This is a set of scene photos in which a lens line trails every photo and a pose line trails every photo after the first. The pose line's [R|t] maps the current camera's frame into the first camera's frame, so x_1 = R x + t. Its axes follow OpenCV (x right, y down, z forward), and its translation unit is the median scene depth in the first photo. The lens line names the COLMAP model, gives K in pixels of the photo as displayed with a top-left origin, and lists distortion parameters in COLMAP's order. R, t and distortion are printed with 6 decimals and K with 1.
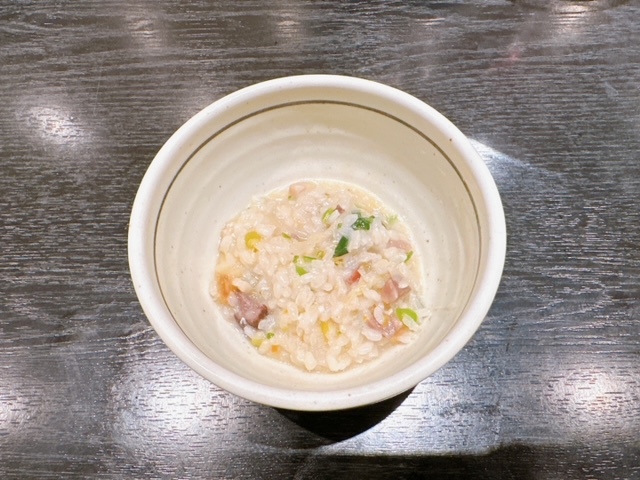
lens RADIAL K [[517.7, 0, 320.2], [0, 517.7, 250.7], [0, 0, 1]] dist [-0.002630, -0.000281]
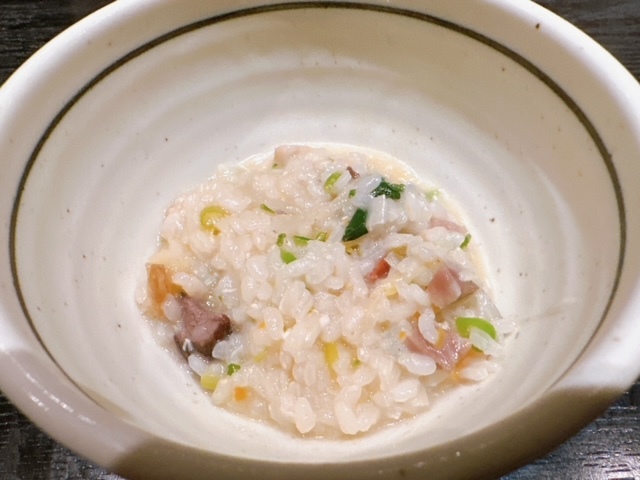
lens RADIAL K [[505.0, 0, 319.9], [0, 505.0, 241.9], [0, 0, 1]] dist [-0.009662, 0.010065]
pose [[0.999988, -0.004206, 0.002442, -0.003549], [0.004589, 0.982244, -0.187550, 0.128952], [-0.001610, 0.187559, 0.982252, 0.430453]]
